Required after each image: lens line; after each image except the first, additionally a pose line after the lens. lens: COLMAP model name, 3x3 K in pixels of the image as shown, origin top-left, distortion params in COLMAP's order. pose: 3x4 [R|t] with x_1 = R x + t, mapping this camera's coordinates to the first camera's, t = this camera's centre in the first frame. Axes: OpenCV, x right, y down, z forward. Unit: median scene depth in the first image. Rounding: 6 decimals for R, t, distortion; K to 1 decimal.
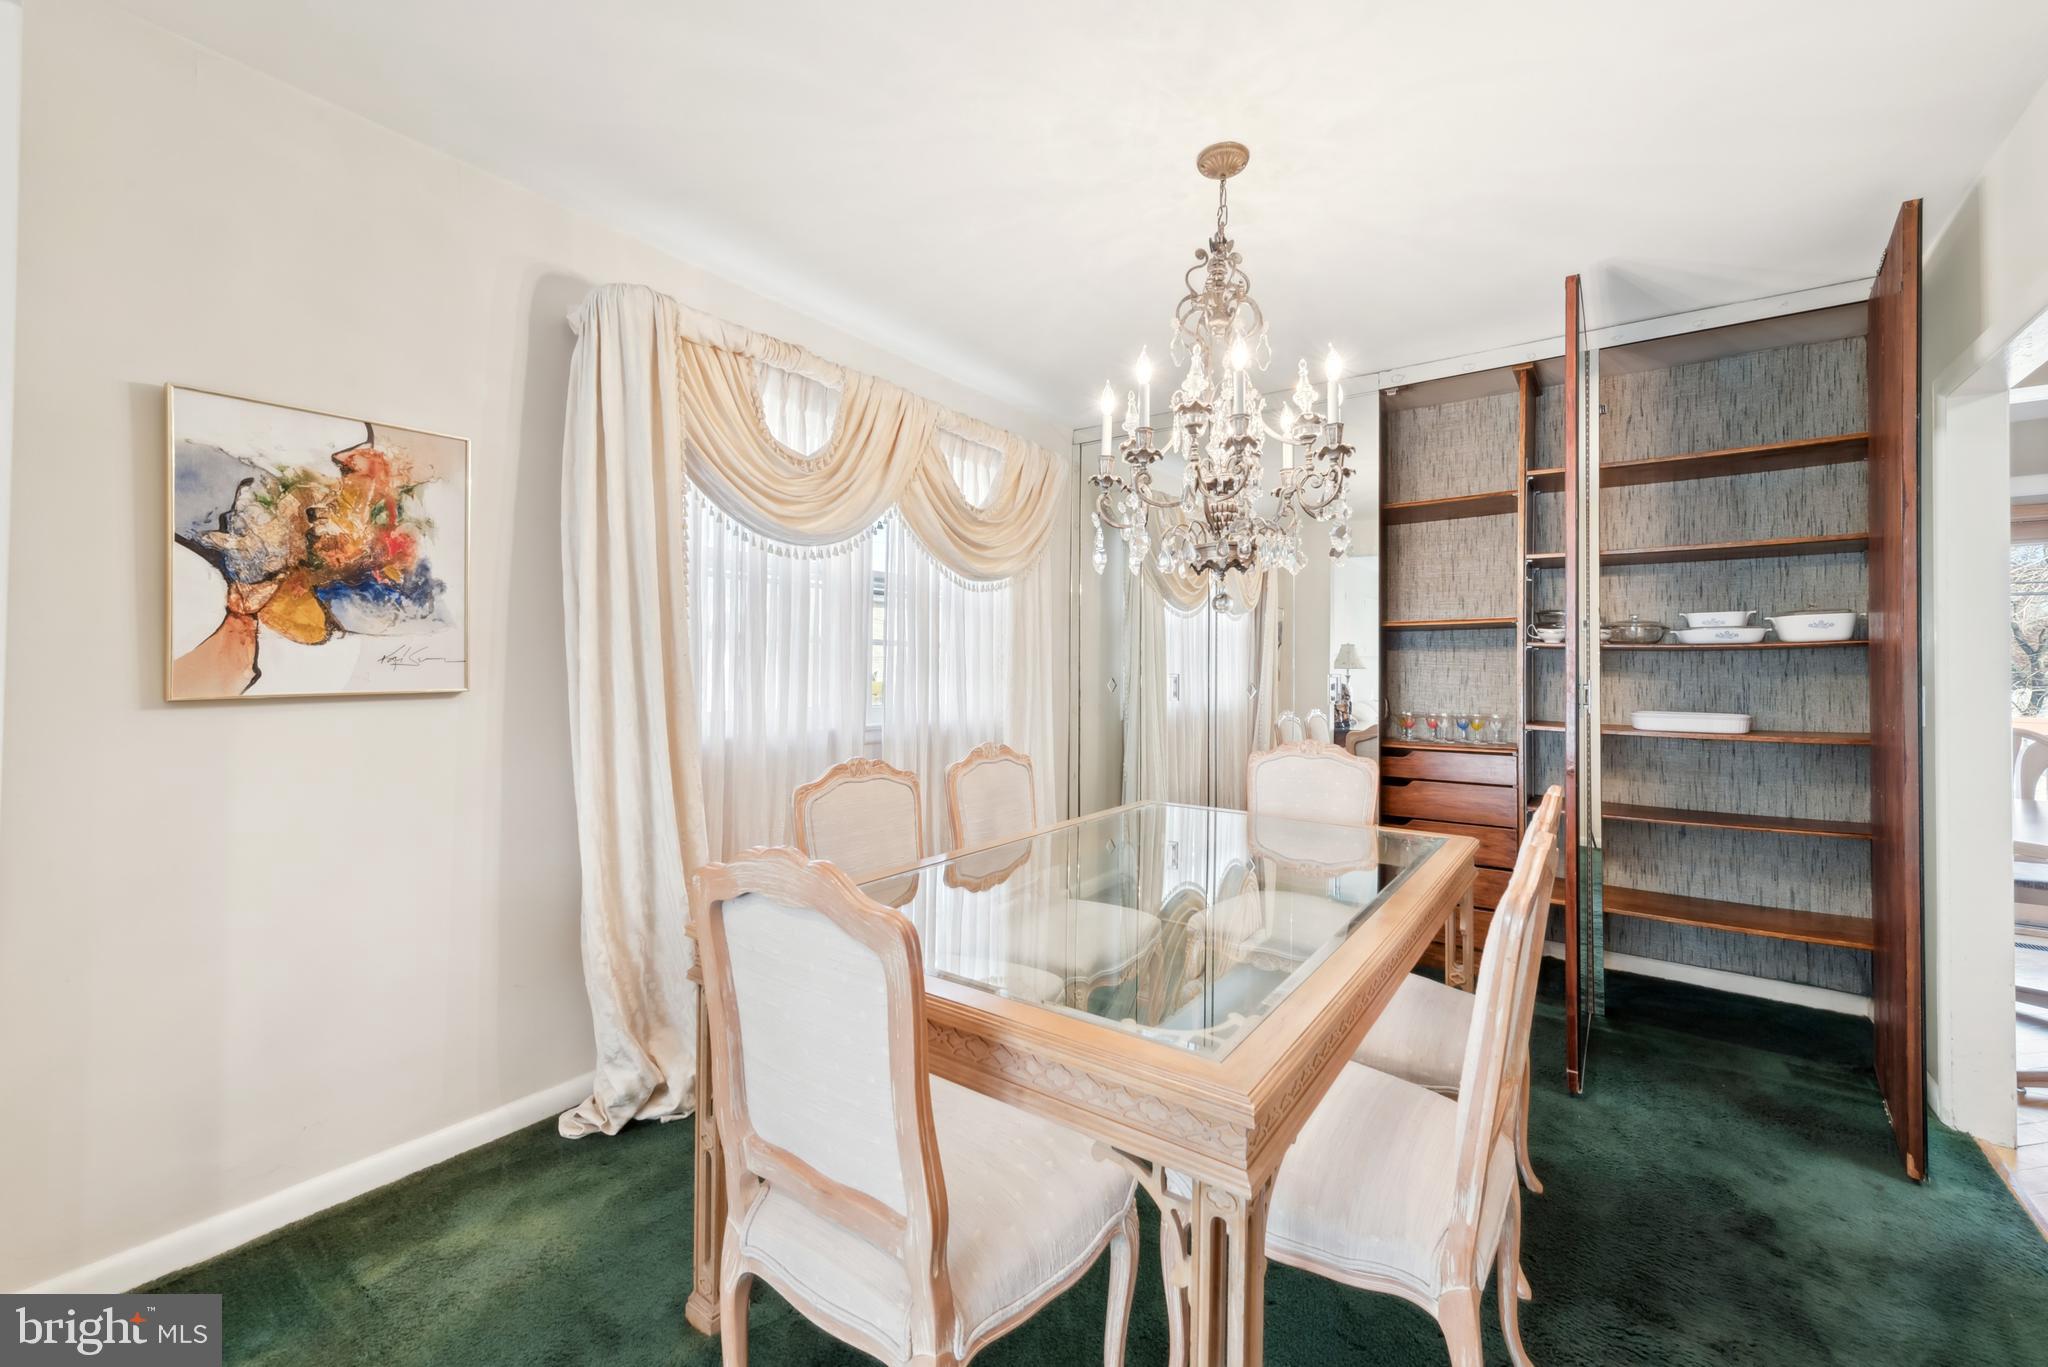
lens RADIAL K [[822.7, 0, 1031.0], [0, 822.7, 667.9], [0, 0, 1]] dist [0.005715, -0.000457]
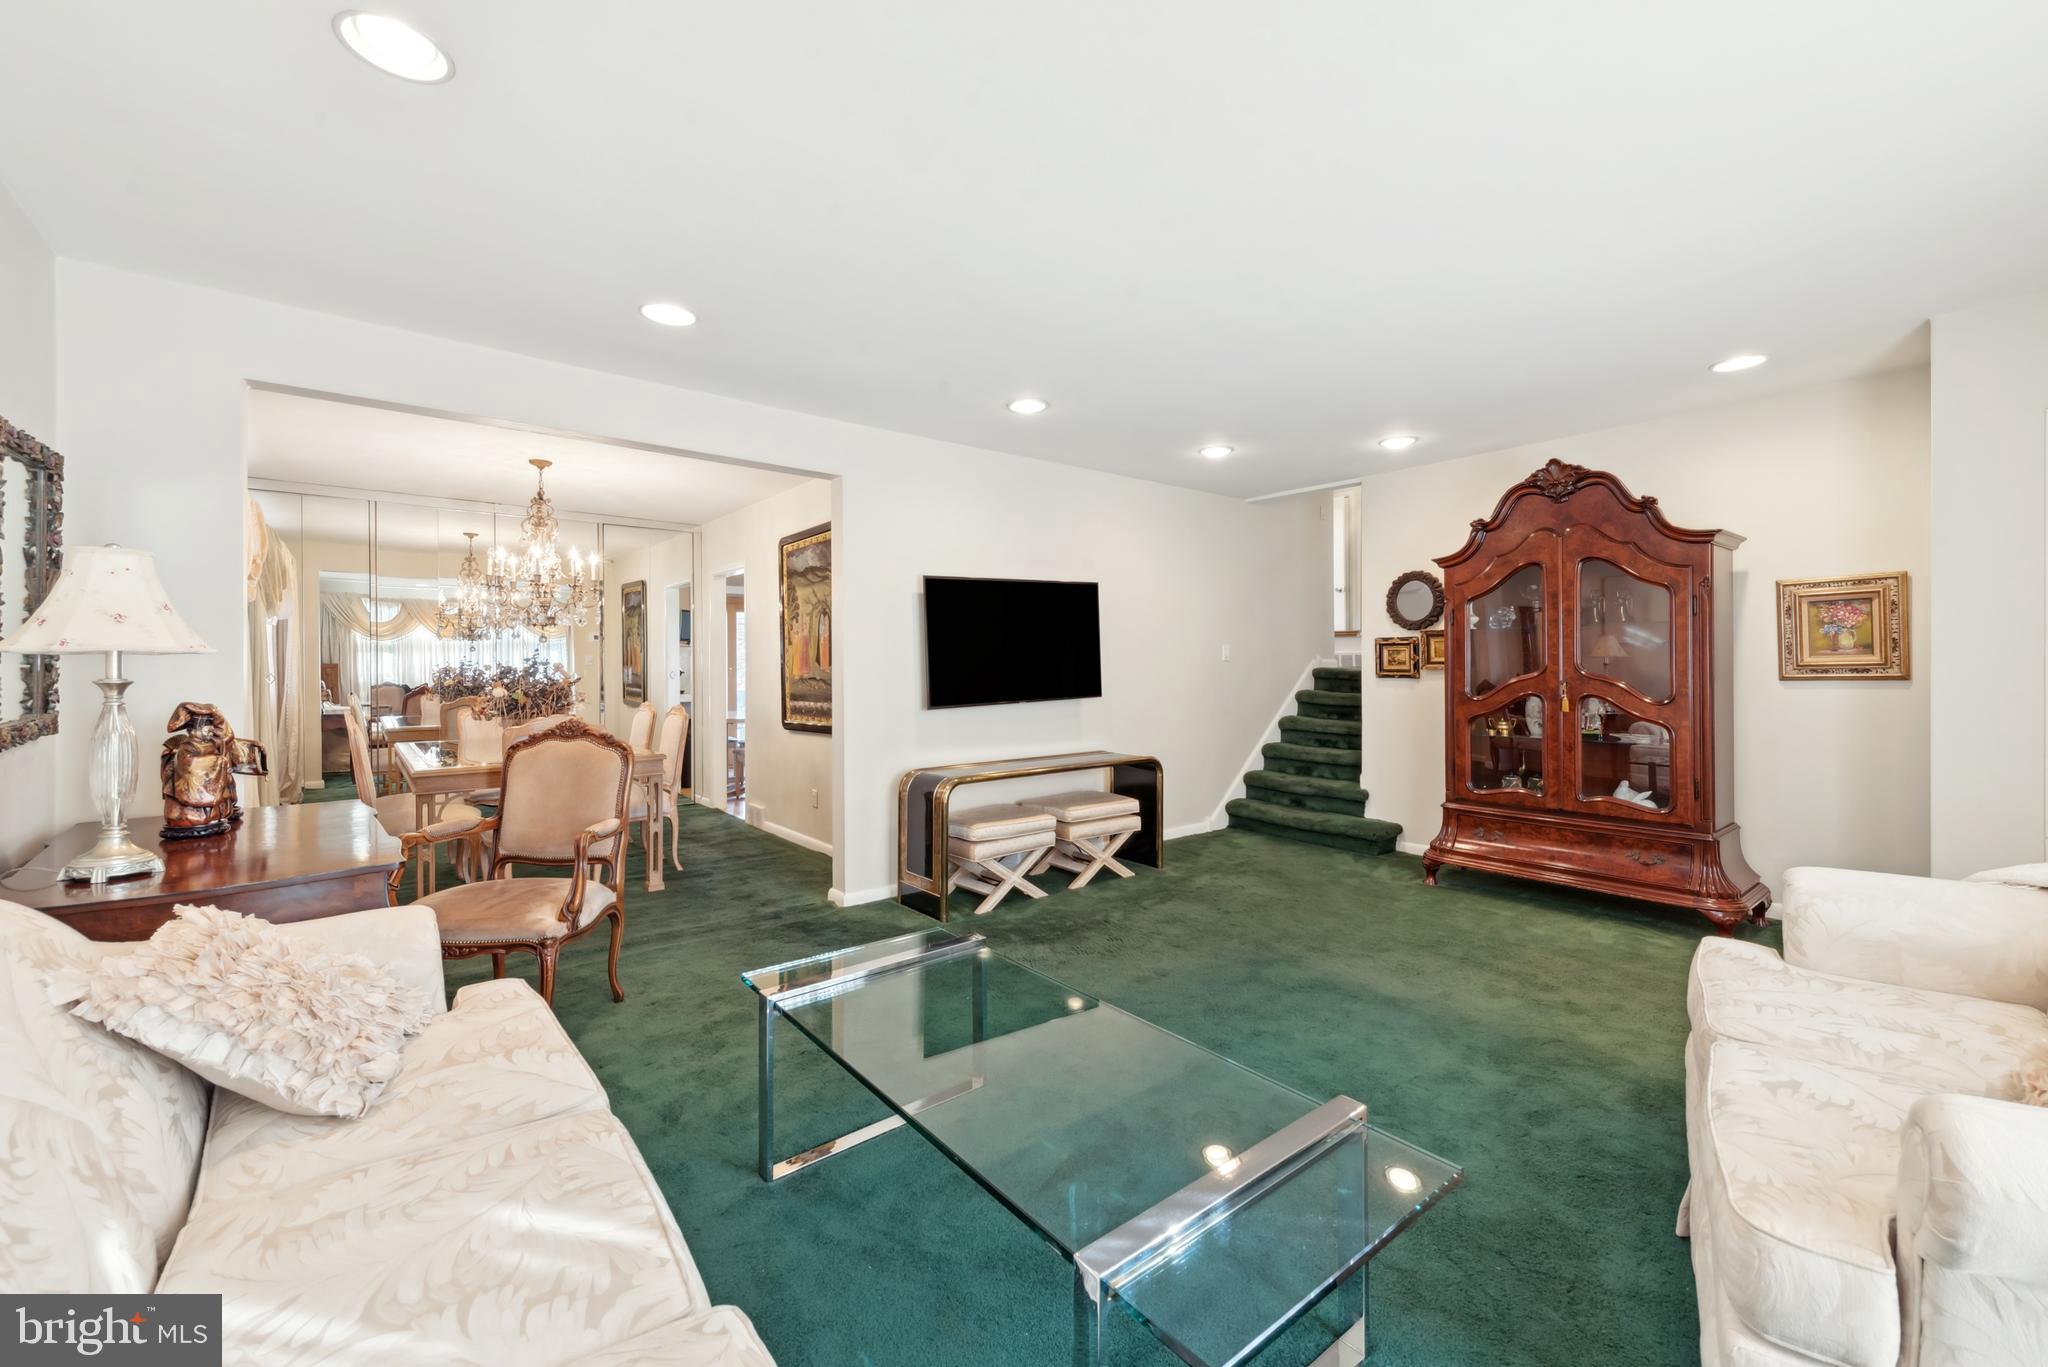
lens RADIAL K [[845.1, 0, 1035.7], [0, 845.1, 638.4], [0, 0, 1]] dist [0.000668, -0.000069]
pose [[0.255601, 0.020812, 0.966558, -1.892347], [-0.000160, 0.999769, -0.021485, -0.022840], [-0.966782, 0.005337, 0.255546, -1.133747]]
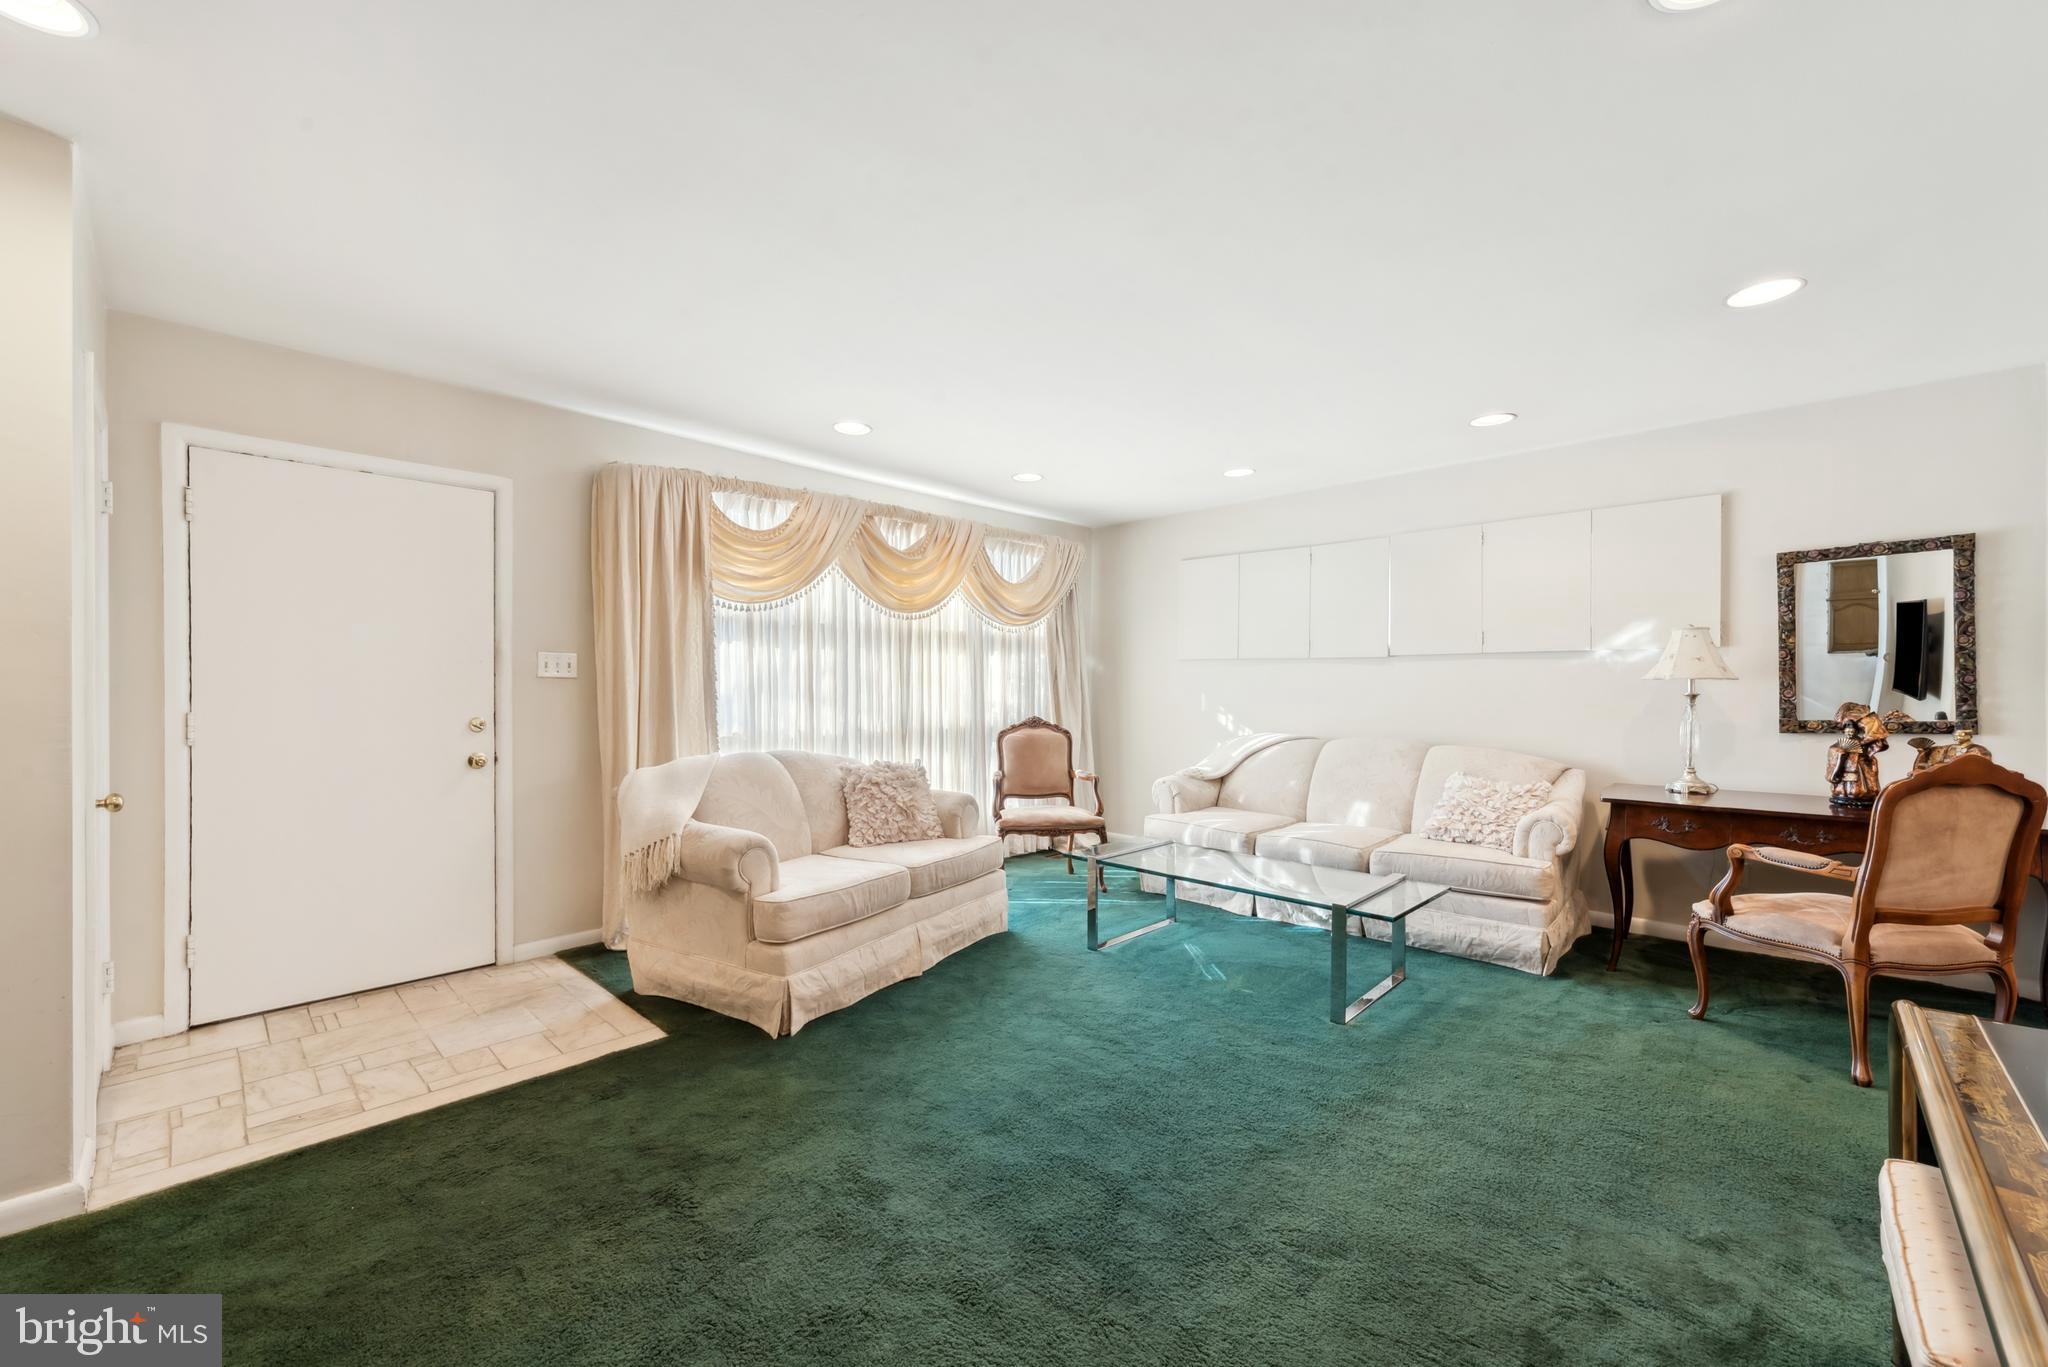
lens RADIAL K [[808.4, 0, 1013.6], [0, 808.4, 685.2], [0, 0, 1]] dist [0.011862, -0.004308]
pose [[-0.148519, -0.011940, -0.988838, 0.900346], [0.002992, 0.999917, -0.012523, 0.002107], [0.988905, -0.004818, -0.148471, -1.085413]]
